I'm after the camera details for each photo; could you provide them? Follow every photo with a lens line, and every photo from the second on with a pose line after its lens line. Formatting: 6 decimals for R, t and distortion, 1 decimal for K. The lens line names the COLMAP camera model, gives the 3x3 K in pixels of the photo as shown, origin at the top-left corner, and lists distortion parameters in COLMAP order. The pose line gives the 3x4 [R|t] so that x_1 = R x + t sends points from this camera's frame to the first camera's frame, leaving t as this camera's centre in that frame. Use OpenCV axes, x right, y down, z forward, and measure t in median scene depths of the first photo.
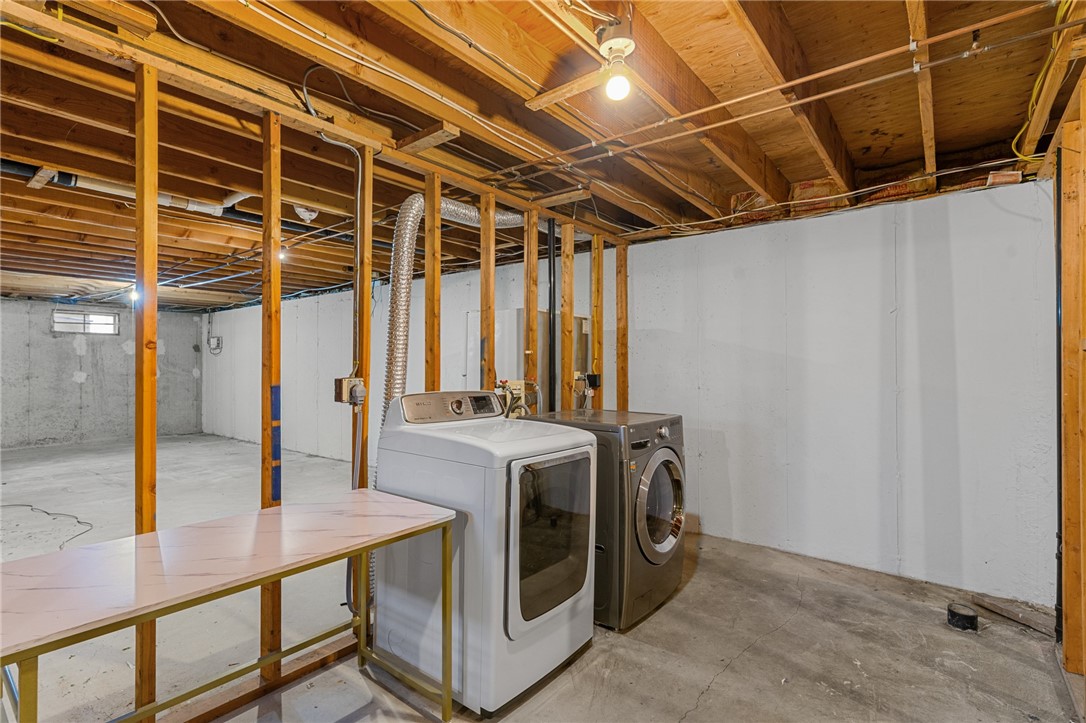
lens RADIAL K [[516.2, 0, 541.4], [0, 516.2, 366.0], [0, 0, 1]] dist [0.002529, -0.000225]
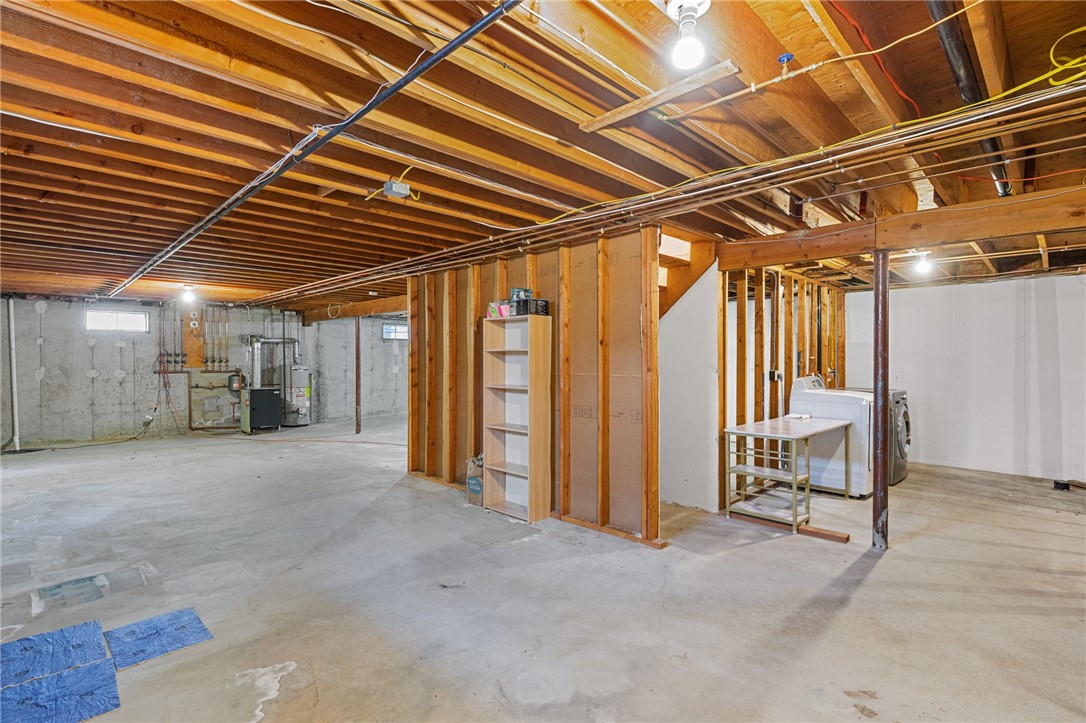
lens RADIAL K [[512.3, 0, 538.4], [0, 512.3, 362.5], [0, 0, 1]] dist [-0.011781, 0.000106]
pose [[0.992781, 0.002908, -0.119910, -0.698237], [-0.002432, 0.999989, 0.004111, -0.010565], [0.119920, -0.003790, 0.992776, -0.856395]]
